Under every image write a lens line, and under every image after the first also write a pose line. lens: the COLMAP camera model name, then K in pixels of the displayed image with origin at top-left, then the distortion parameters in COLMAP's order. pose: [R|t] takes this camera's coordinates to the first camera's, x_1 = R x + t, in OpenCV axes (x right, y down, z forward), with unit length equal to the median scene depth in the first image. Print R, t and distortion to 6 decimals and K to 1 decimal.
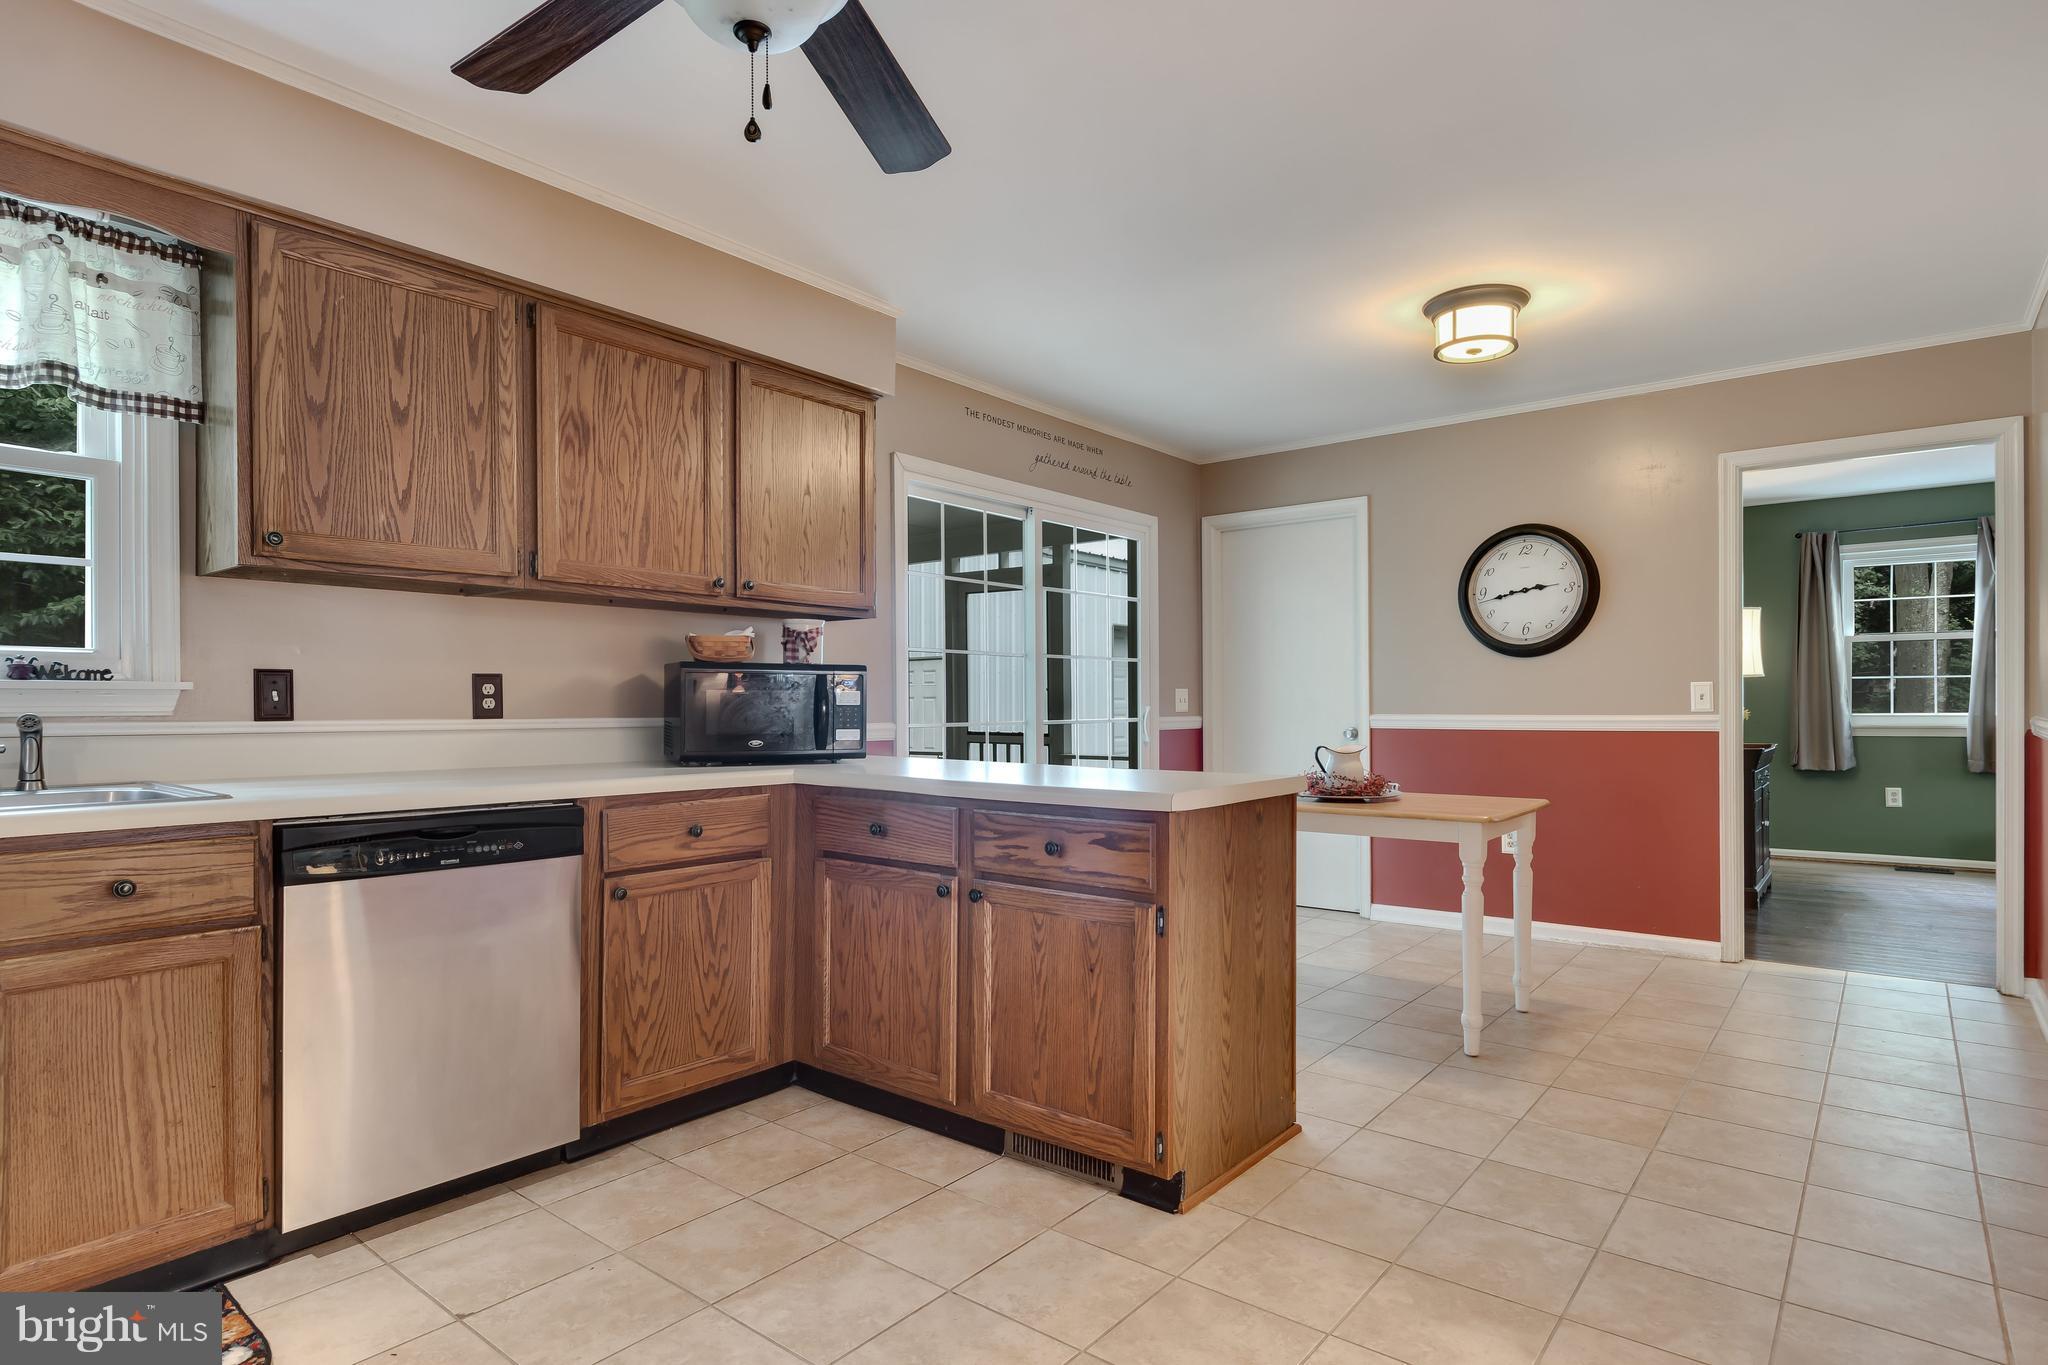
lens RADIAL K [[1101.4, 0, 1061.7], [0, 1101.4, 711.4], [0, 0, 1]] dist [-0.005613, -0.000730]
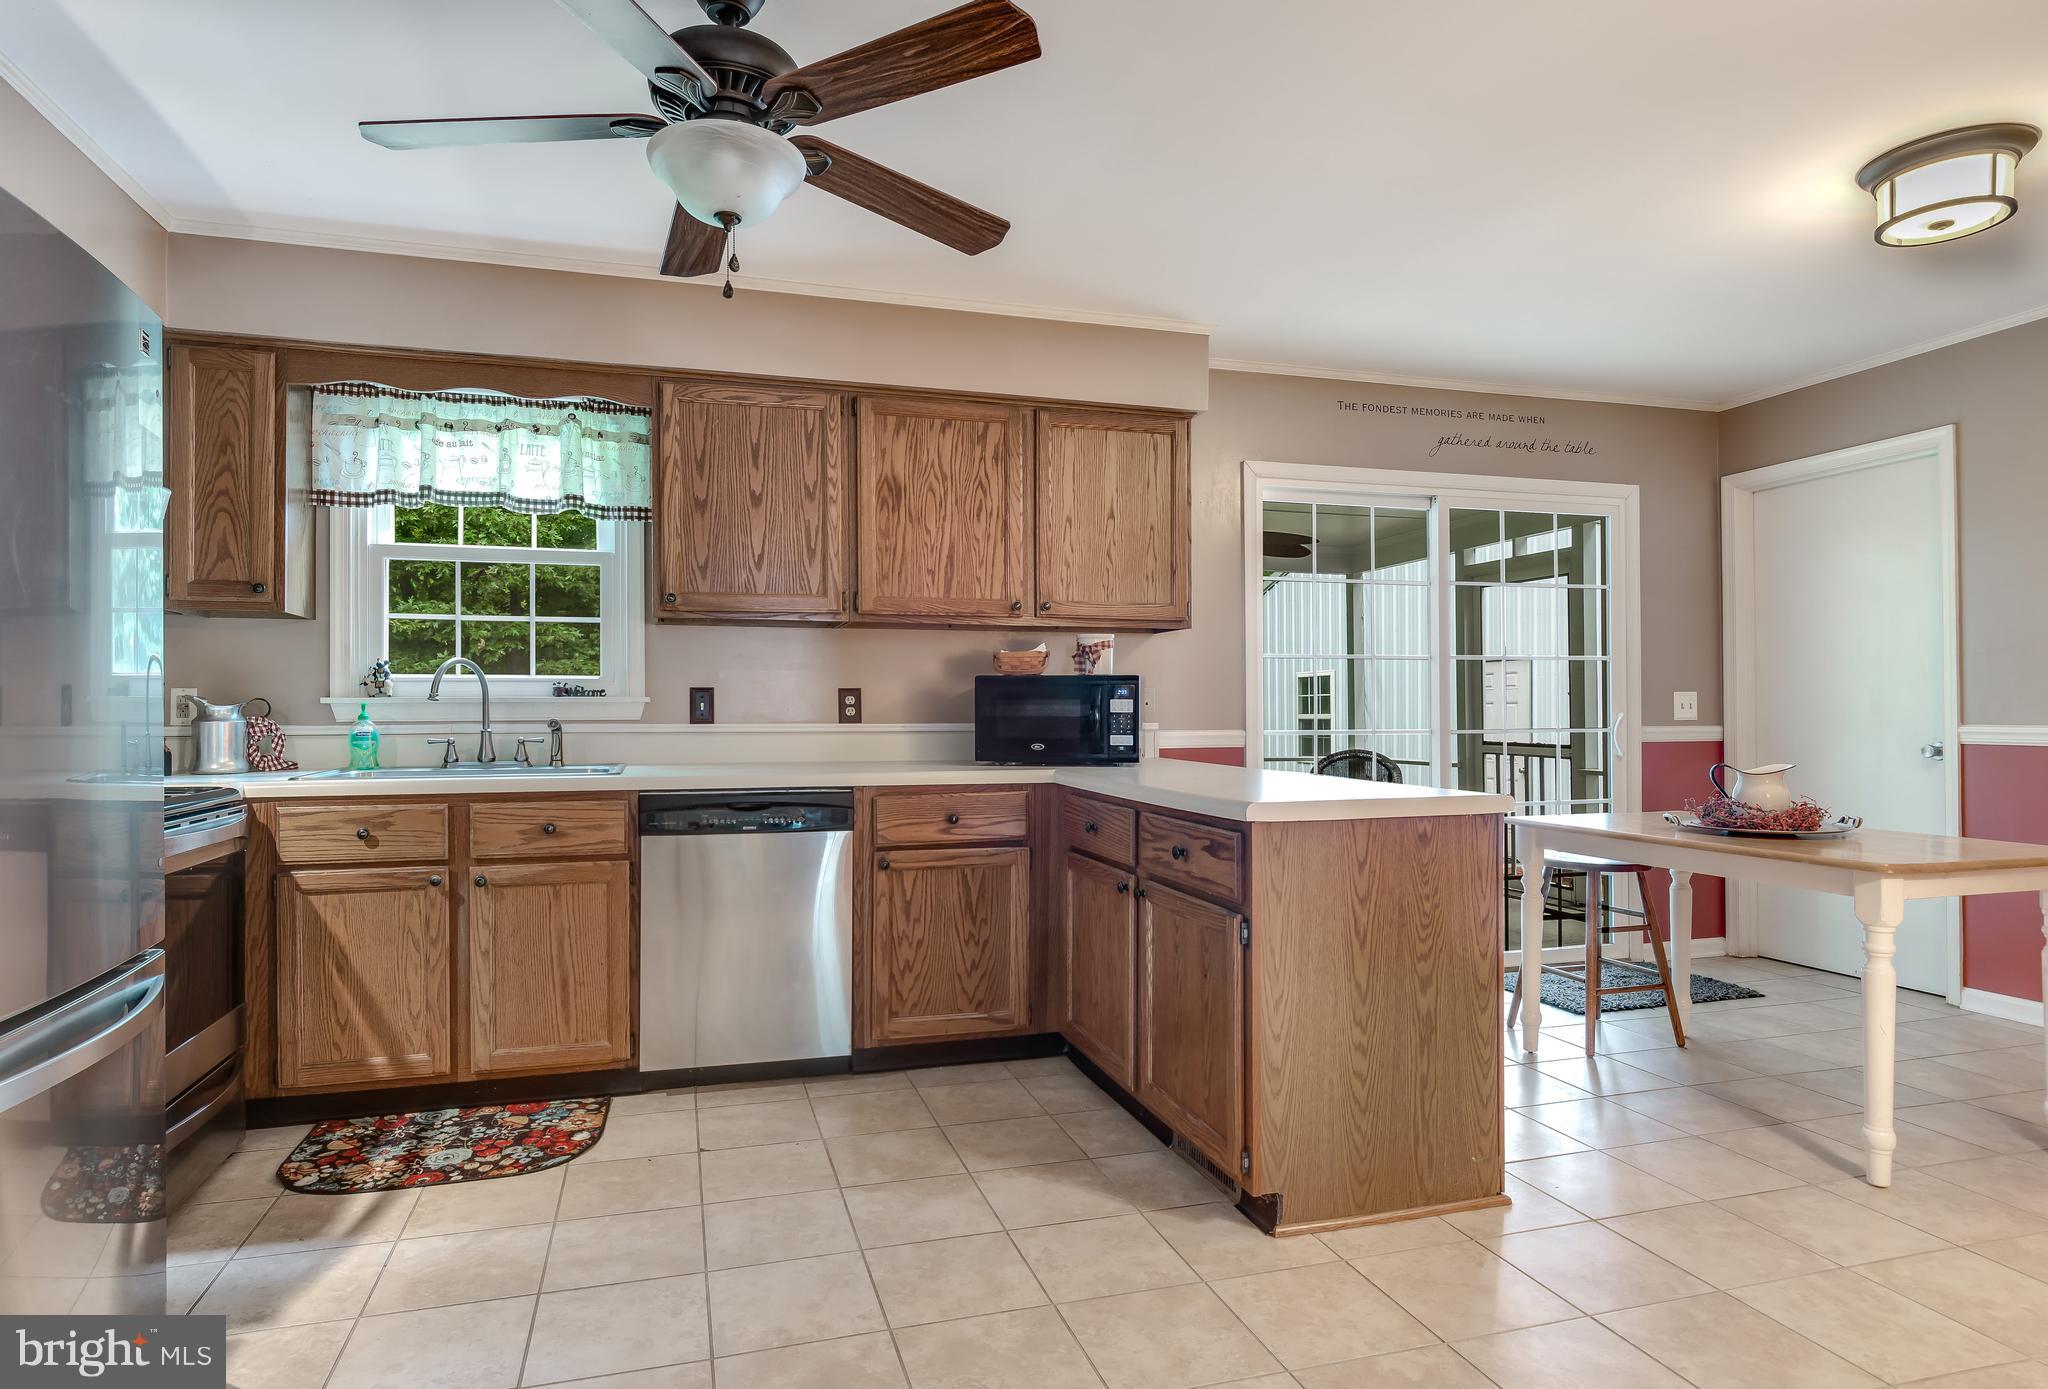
lens RADIAL K [[1143.2, 0, 977.8], [0, 1143.2, 713.0], [0, 0, 1]] dist [0.002004, -0.005931]
pose [[0.802677, 0.001014, -0.596413, 0.438245], [-0.003072, 0.999992, -0.002435, -0.002816], [0.596406, 0.003786, 0.802674, 0.026051]]
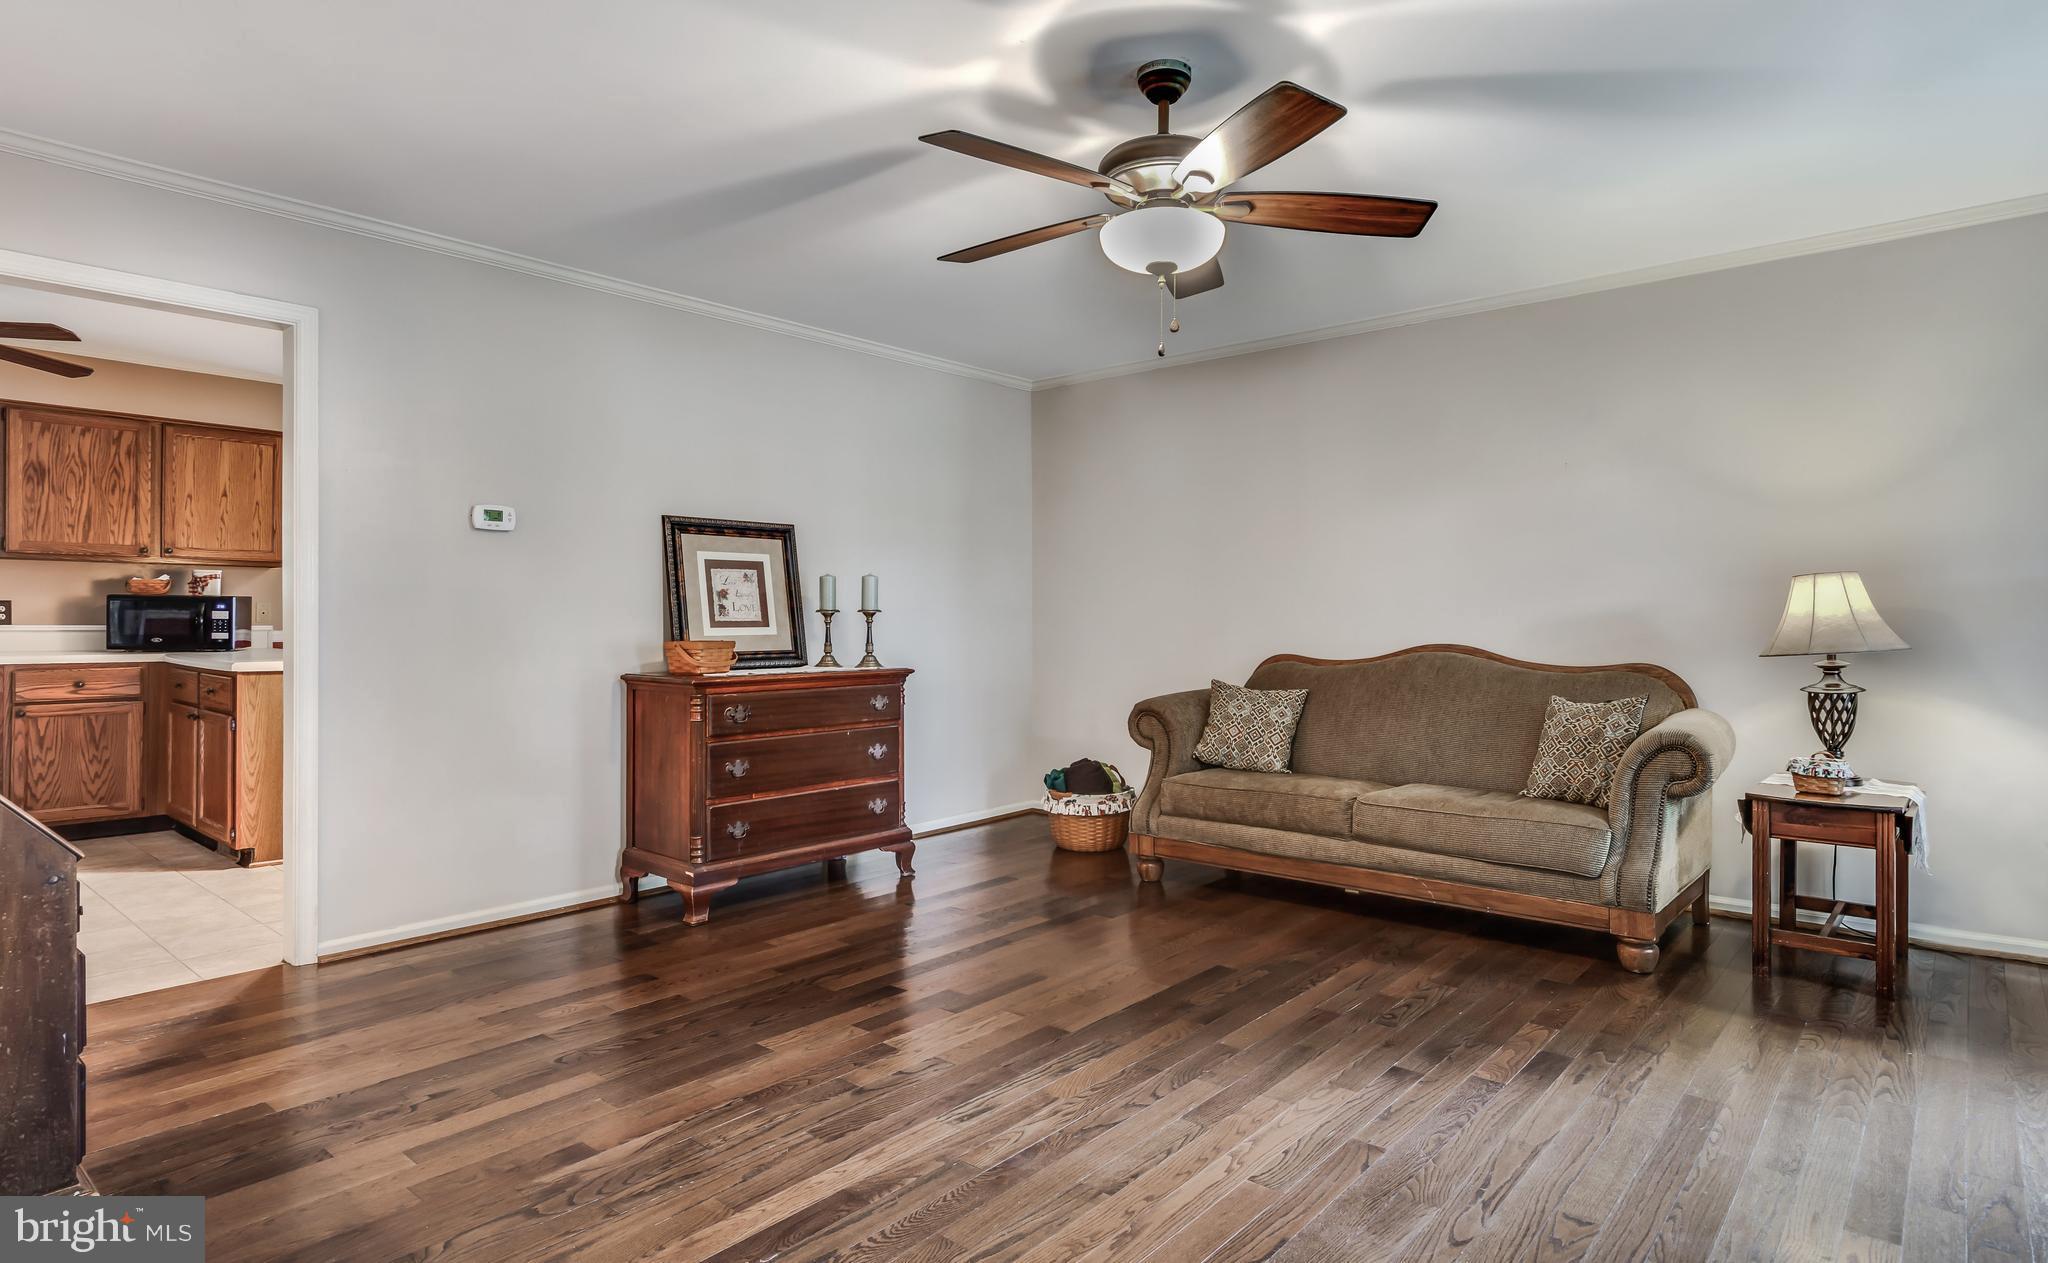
lens RADIAL K [[1109.2, 0, 1028.7], [0, 1109.2, 615.7], [0, 0, 1]] dist [0.000695, 0.001200]
pose [[0.999135, 0.011721, -0.039893, 1.435271], [-0.012062, 0.999893, -0.008325, -0.014976], [0.039791, 0.008799, 0.999169, -0.891229]]
